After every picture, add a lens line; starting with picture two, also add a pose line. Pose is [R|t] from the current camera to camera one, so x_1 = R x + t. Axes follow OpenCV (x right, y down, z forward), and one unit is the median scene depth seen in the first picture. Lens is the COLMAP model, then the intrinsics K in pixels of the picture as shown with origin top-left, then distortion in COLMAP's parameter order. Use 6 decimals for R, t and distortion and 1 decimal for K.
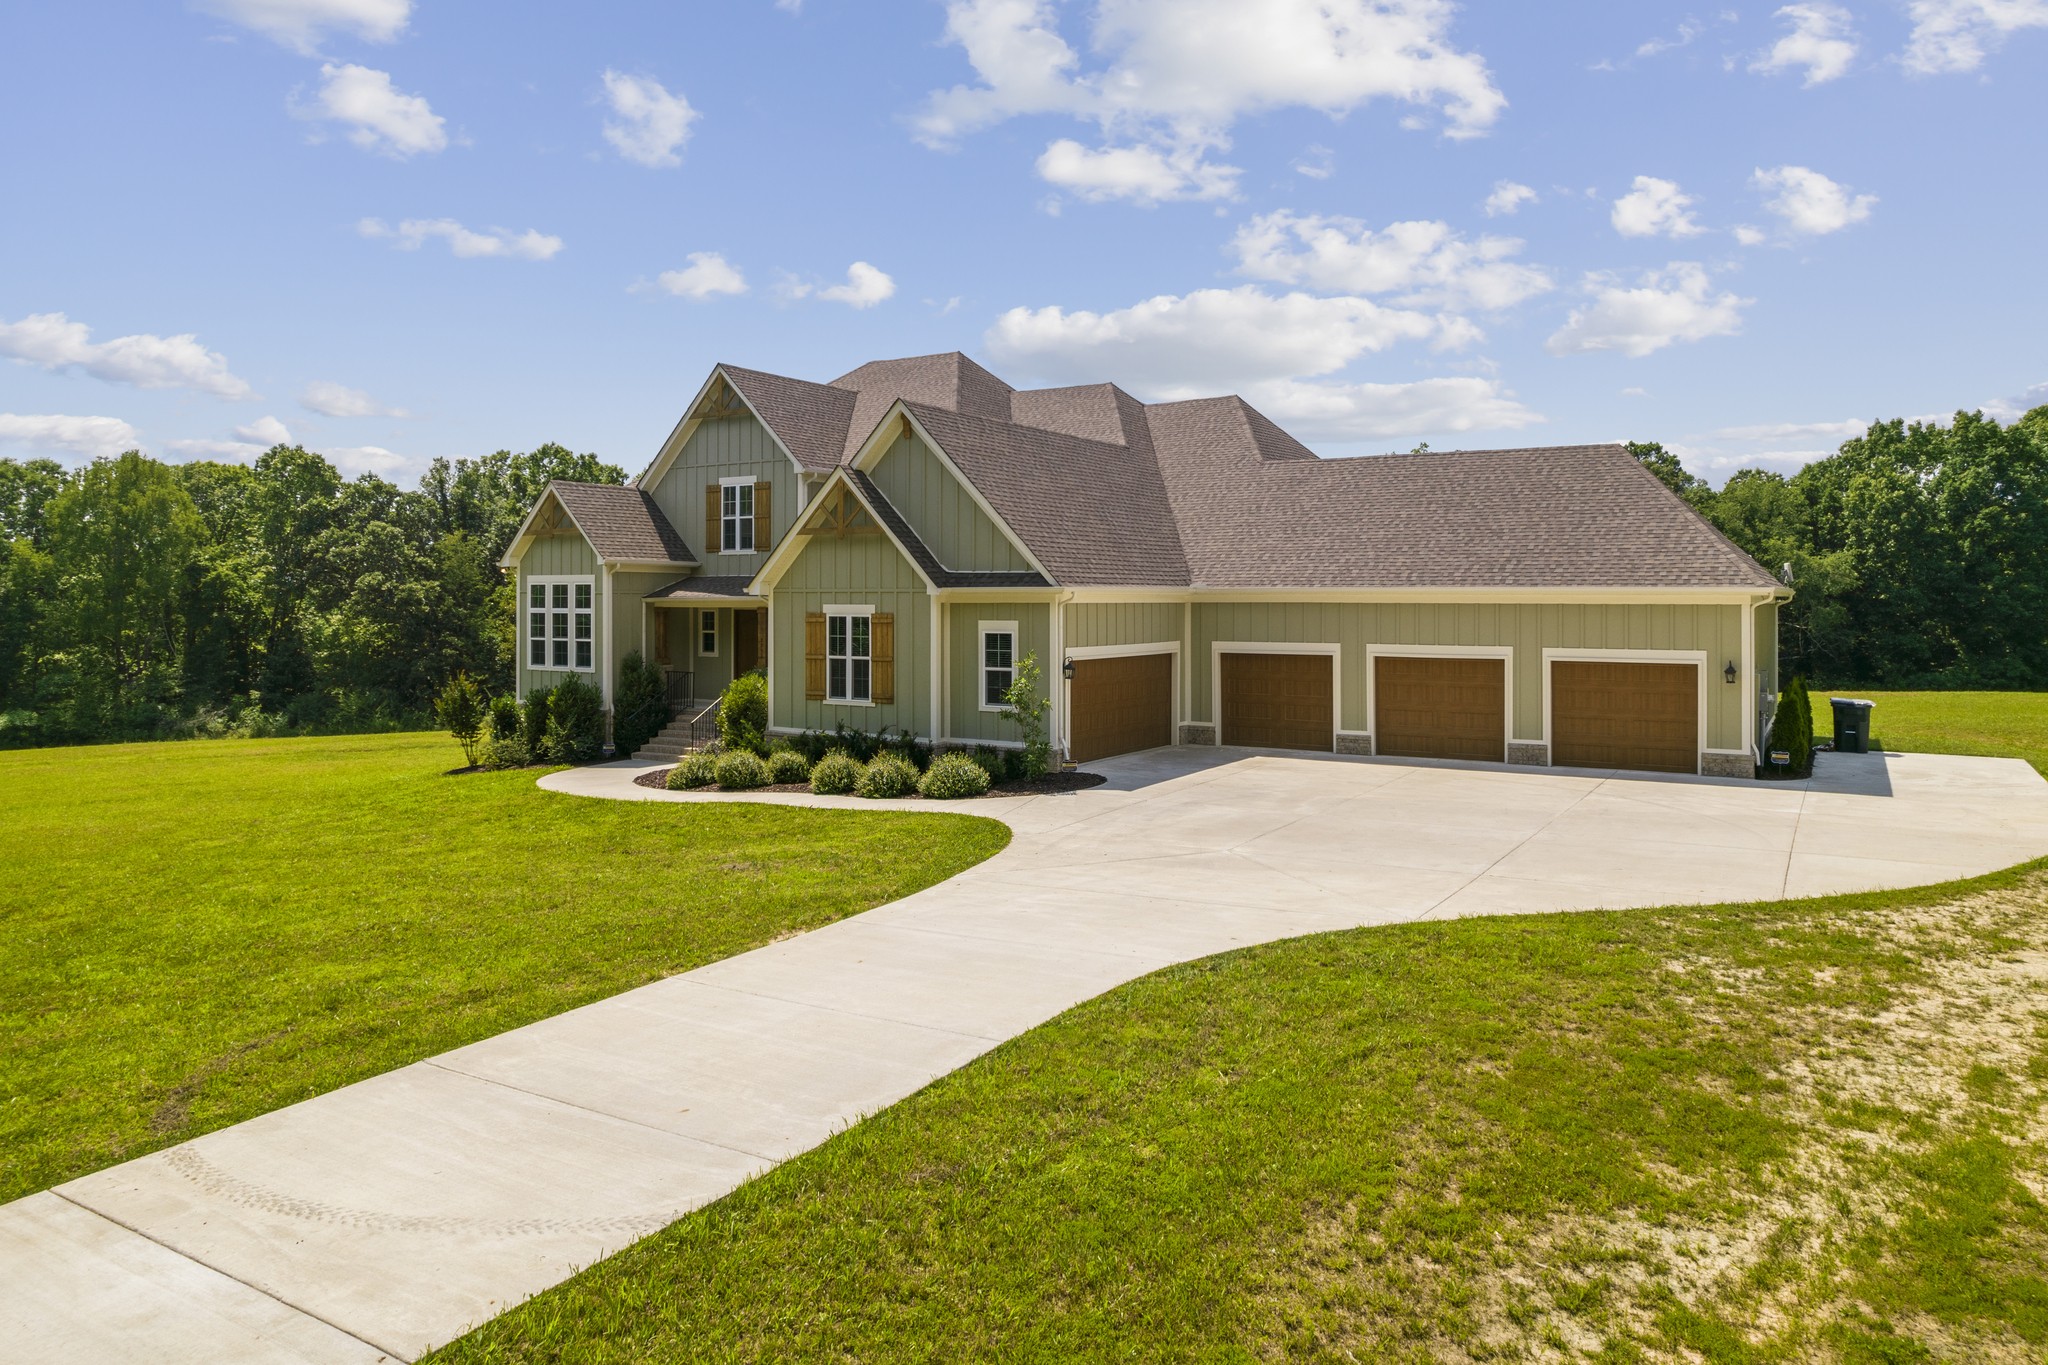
lens RADIAL K [[1357.8, 0, 1058.7], [0, 1357.8, 567.5], [0, 0, 1]] dist [-0.054361, 0.028025]
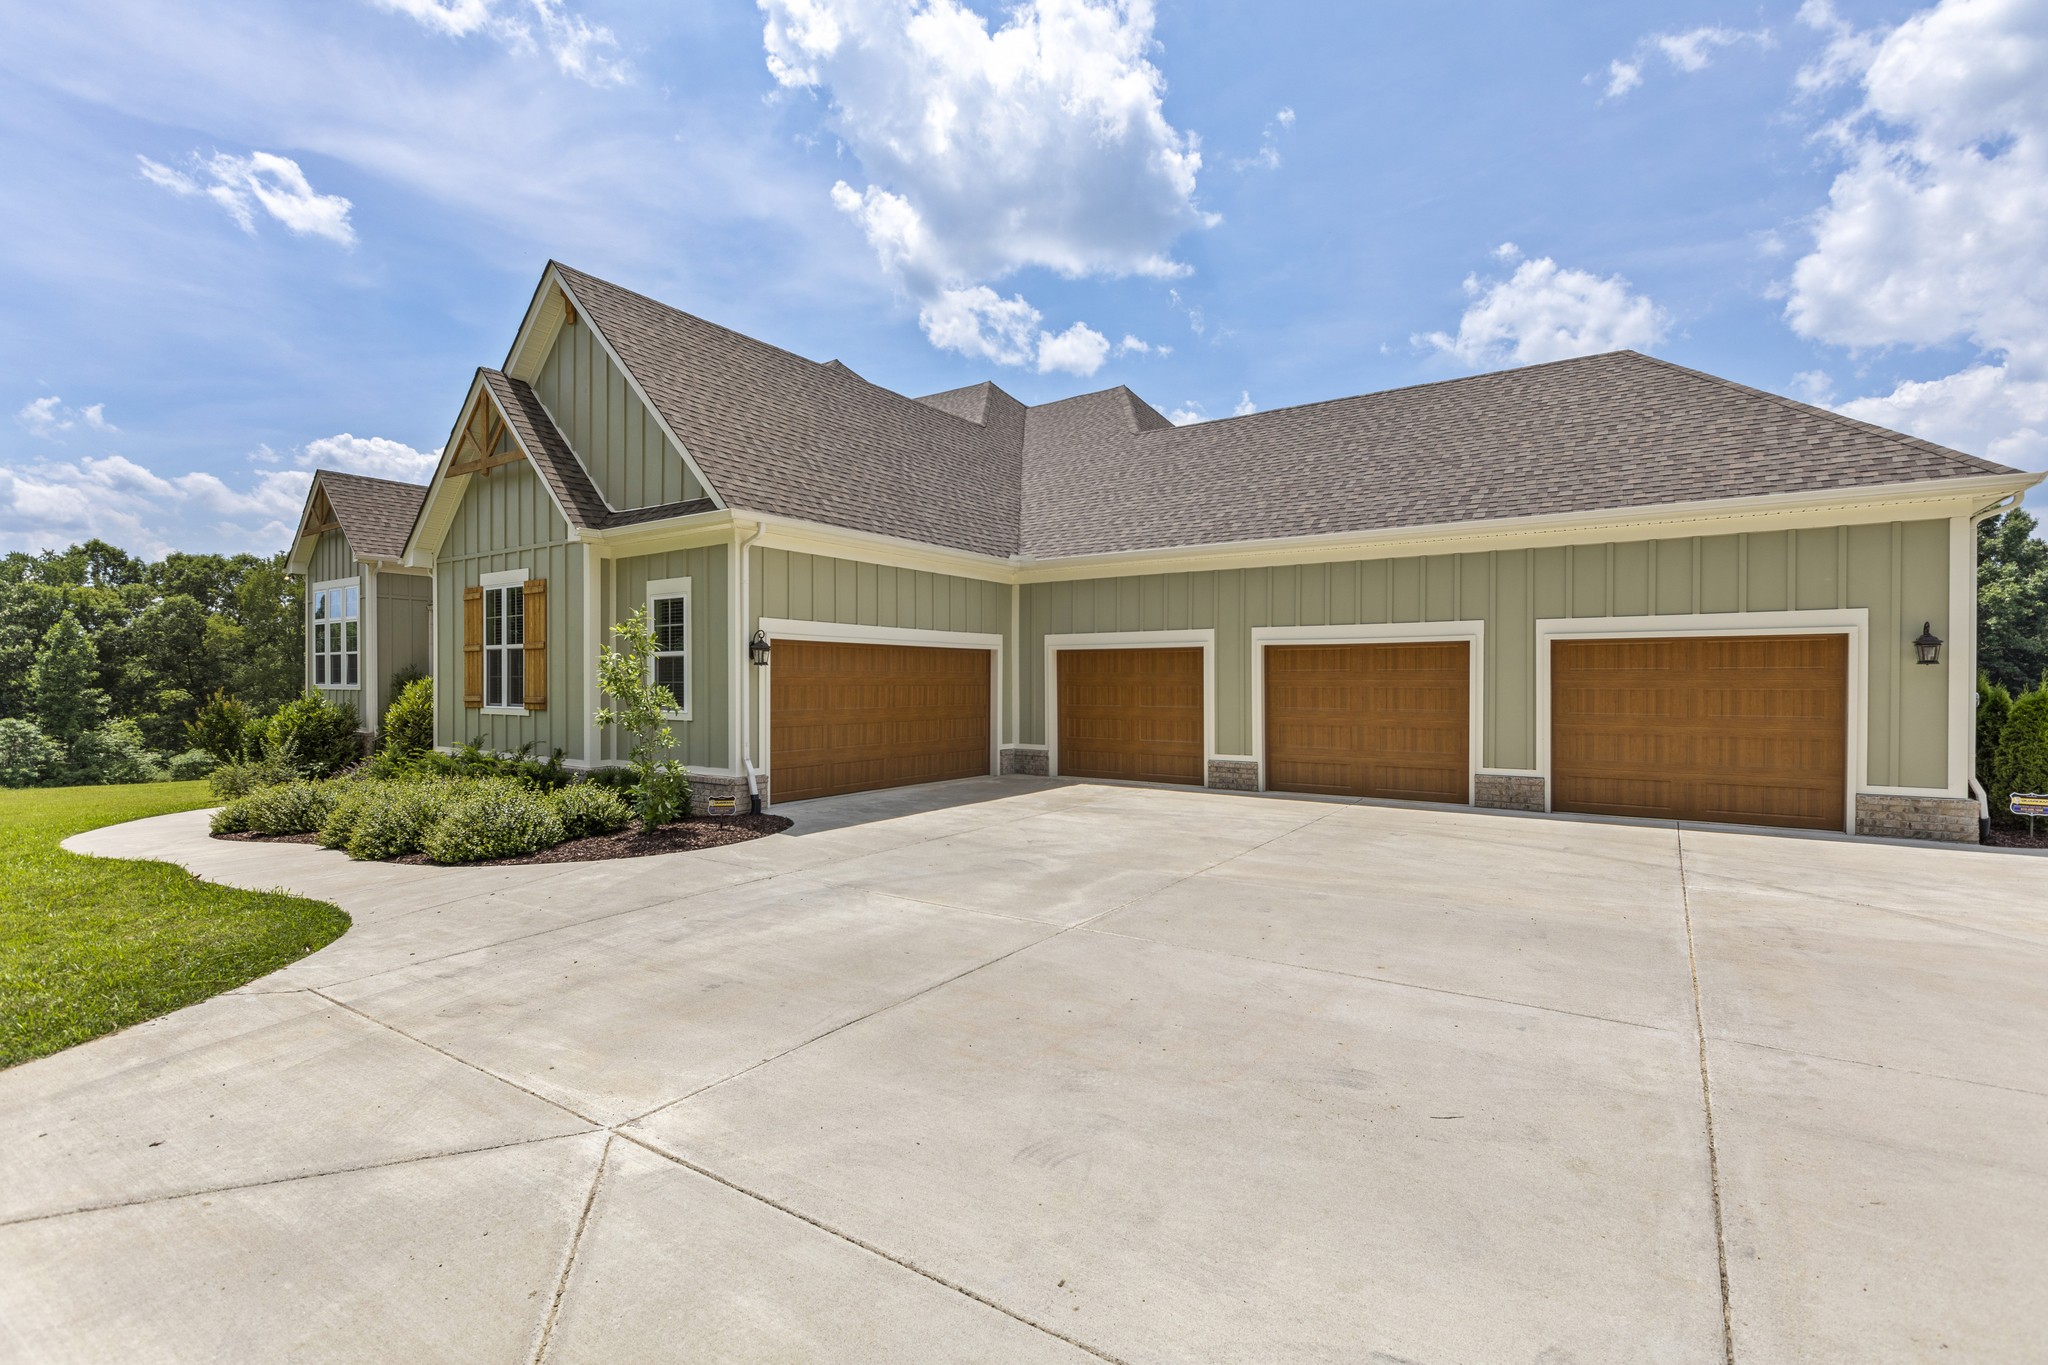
lens RADIAL K [[929.5, 0, 1032.6], [0, 929.5, 676.8], [0, 0, 1]] dist [0.003203, -0.000817]
pose [[0.998500, 0.000371, -0.054754, 0.143921], [0.000528, 0.999866, 0.016389, 0.073910], [0.054753, -0.016393, 0.998365, 0.530889]]
